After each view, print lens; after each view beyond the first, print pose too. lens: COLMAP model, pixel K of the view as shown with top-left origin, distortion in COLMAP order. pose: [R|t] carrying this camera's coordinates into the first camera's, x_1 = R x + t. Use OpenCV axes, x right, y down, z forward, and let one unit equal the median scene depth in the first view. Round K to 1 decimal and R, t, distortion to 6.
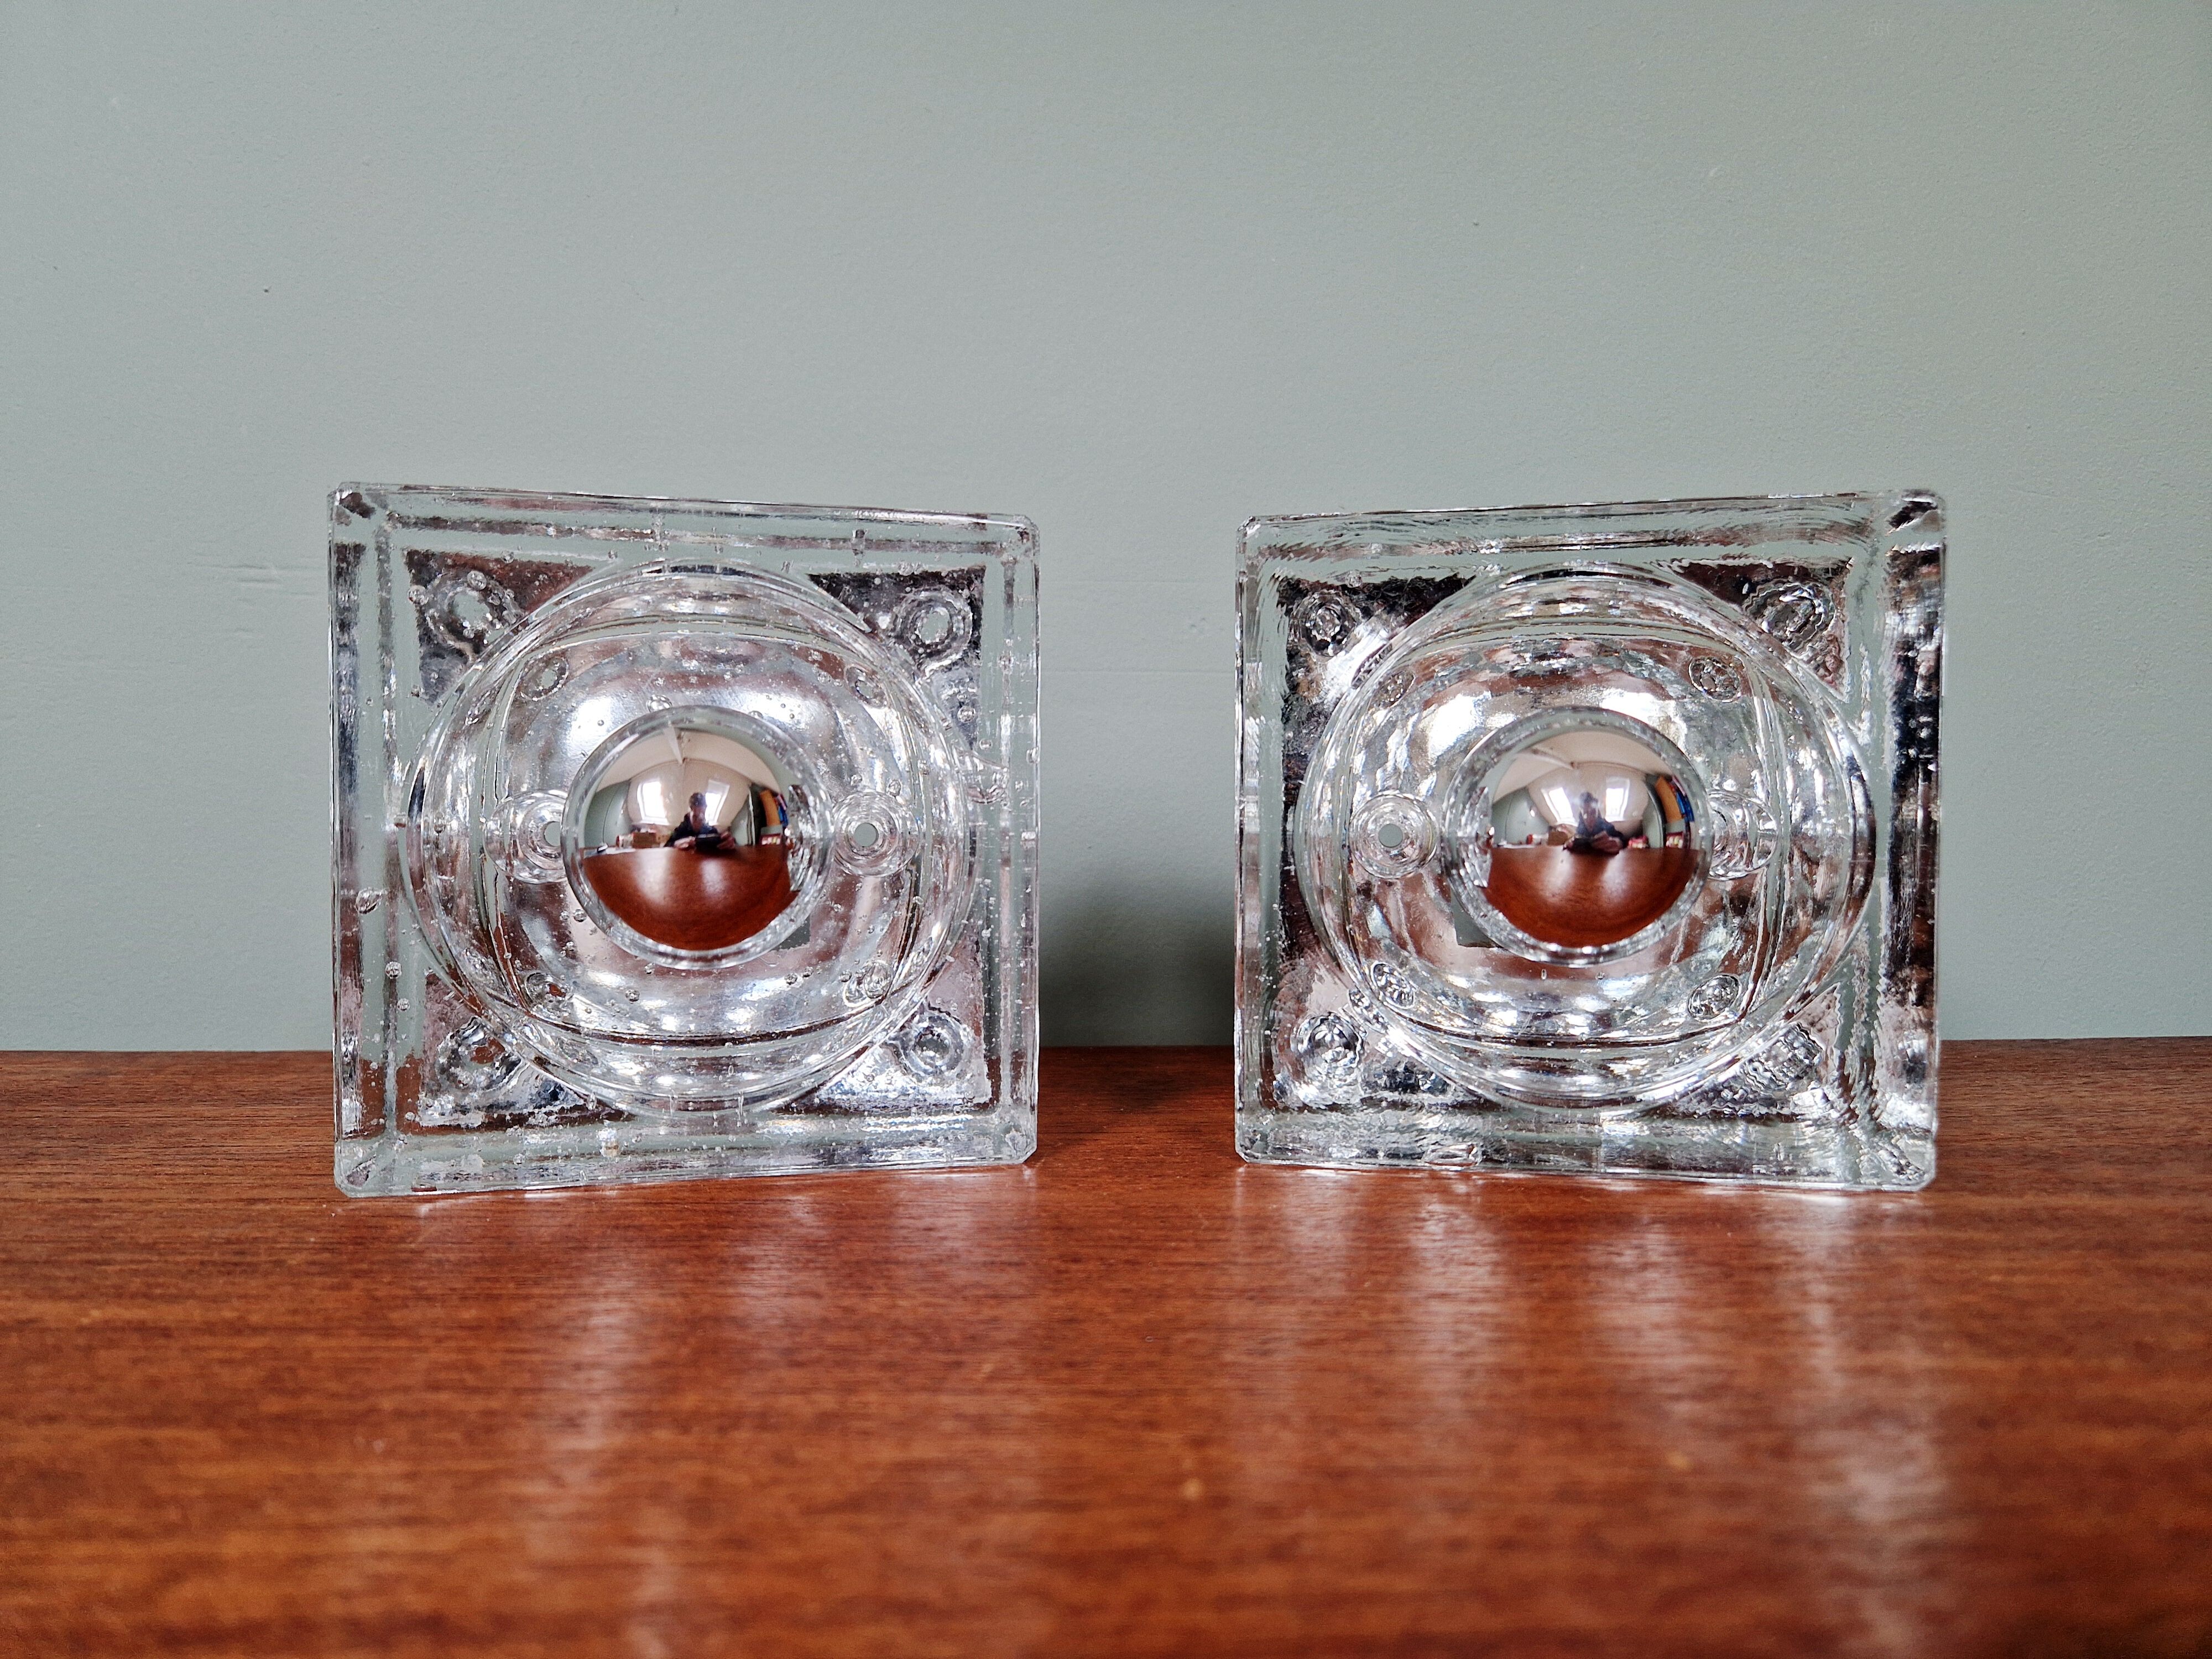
lens RADIAL K [[1475.1, 0, 1097.1], [0, 1475.1, 843.2], [0, 0, 1]] dist [0.040324, -0.034401]
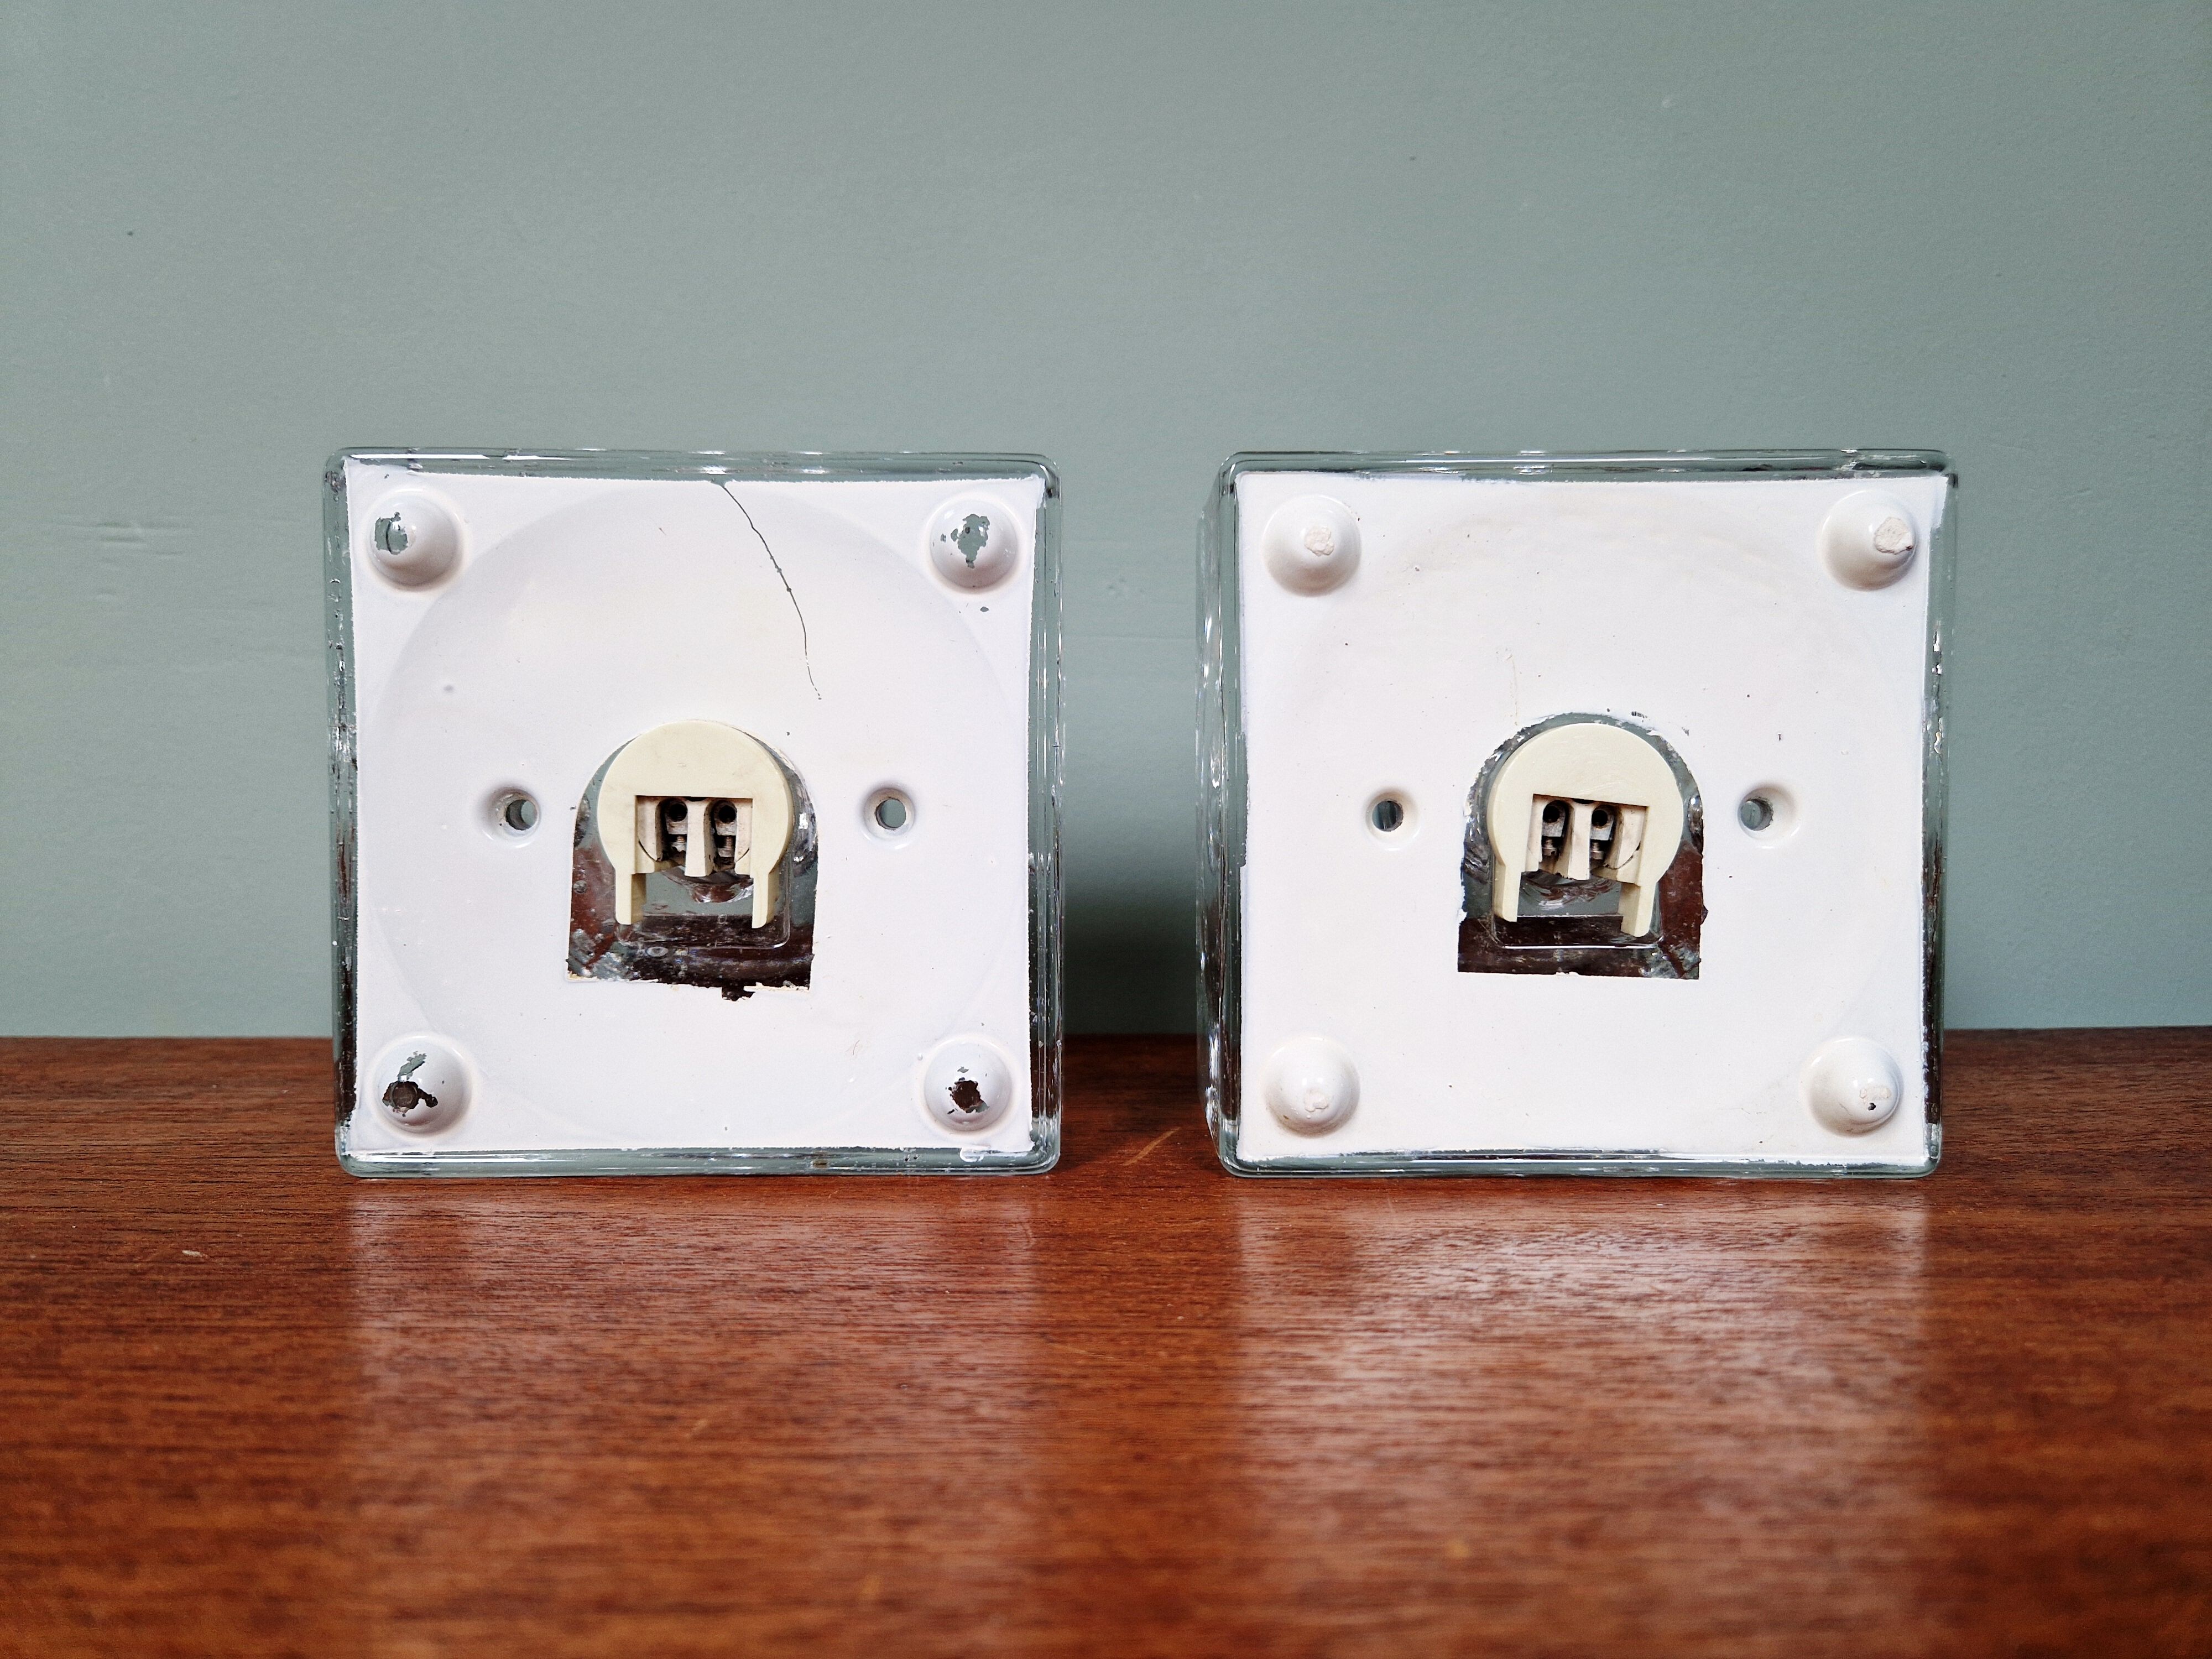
lens RADIAL K [[1494.3, 0, 1092.6], [0, 1494.3, 832.1], [0, 0, 1]] dist [0.029401, -0.031053]
pose [[0.999937, 0.001298, -0.011157, 0.147993], [-0.001183, 0.999946, 0.010298, -0.002340], [0.011169, -0.010284, 0.999885, 0.112159]]
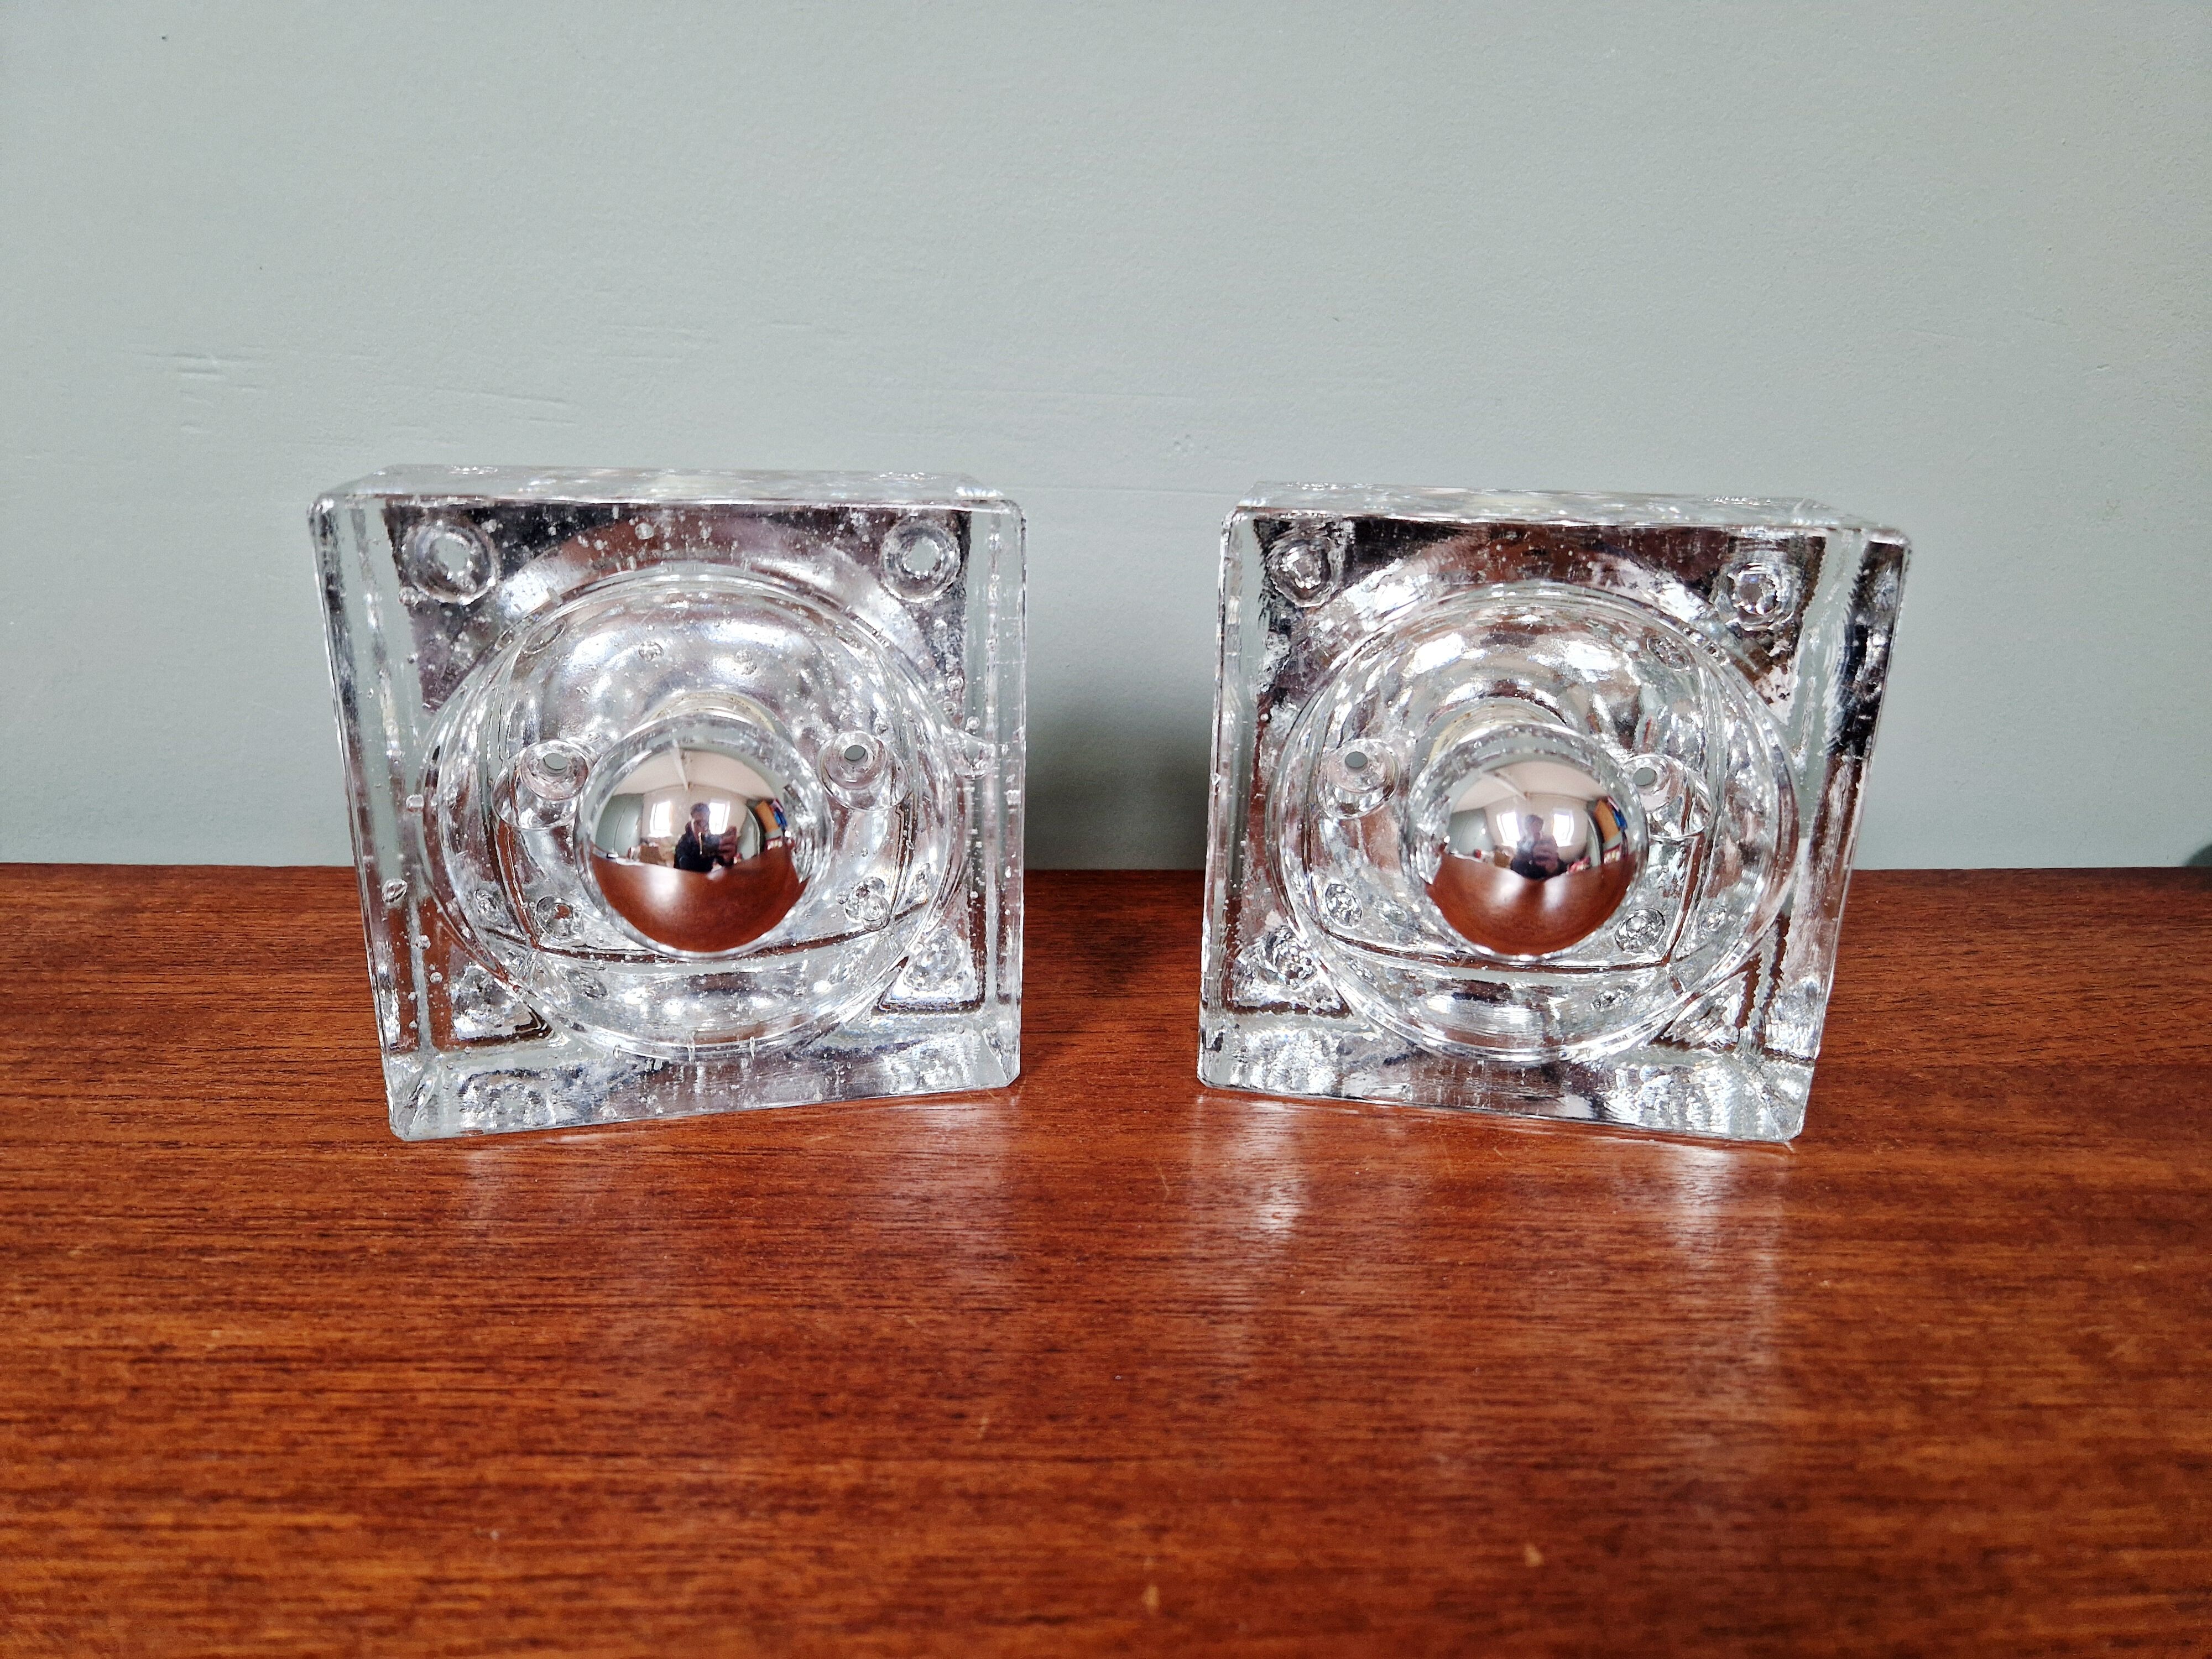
lens RADIAL K [[1476.1, 0, 1110.2], [0, 1476.1, 824.1], [0, 0, 1]] dist [0.026784, -0.005204]
pose [[0.999320, 0.016657, 0.032895, -0.017420], [-0.025199, 0.959809, 0.279519, -0.410748], [-0.026917, -0.280158, 0.959576, -0.027437]]
